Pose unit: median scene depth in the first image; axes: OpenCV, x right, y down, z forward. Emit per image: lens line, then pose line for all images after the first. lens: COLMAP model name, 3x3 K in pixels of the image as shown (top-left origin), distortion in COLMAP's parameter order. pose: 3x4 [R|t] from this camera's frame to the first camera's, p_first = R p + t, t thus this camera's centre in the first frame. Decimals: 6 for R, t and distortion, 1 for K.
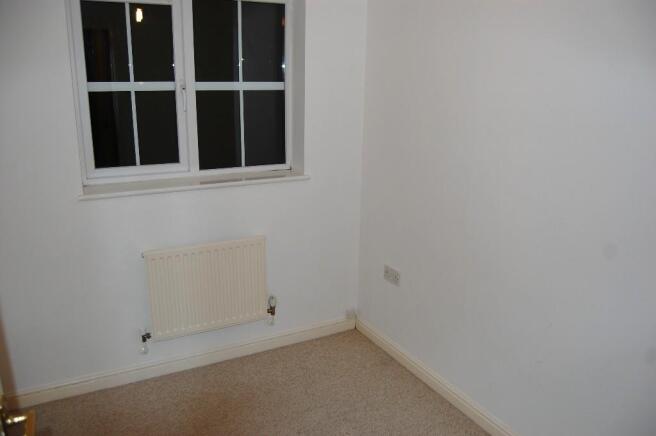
lens RADIAL K [[540.8, 0, 405.3], [0, 540.8, 218.9], [0, 0, 1]] dist [-0.001990, -0.110021]
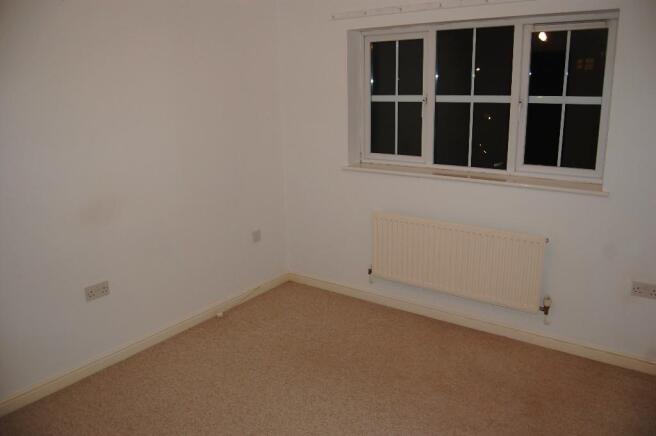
lens RADIAL K [[481.1, 0, 376.7], [0, 481.1, 217.4], [0, 0, 1]] dist [-0.076032, 0.008523]
pose [[0.421178, 0.211329, -0.882014, 0.622462], [-0.213356, 0.968271, 0.130115, -0.090706], [0.881526, 0.133381, 0.452903, 0.394589]]
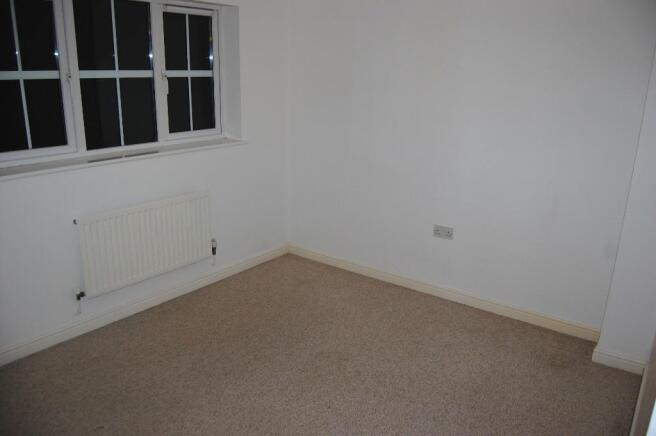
lens RADIAL K [[481.1, 0, 376.7], [0, 481.1, 217.4], [0, 0, 1]] dist [-0.076032, 0.008523]
pose [[0.925484, -0.103308, 0.364426, -0.200596], [0.082873, 0.994005, 0.071319, 0.029022], [-0.369609, -0.035803, 0.928498, -0.126475]]
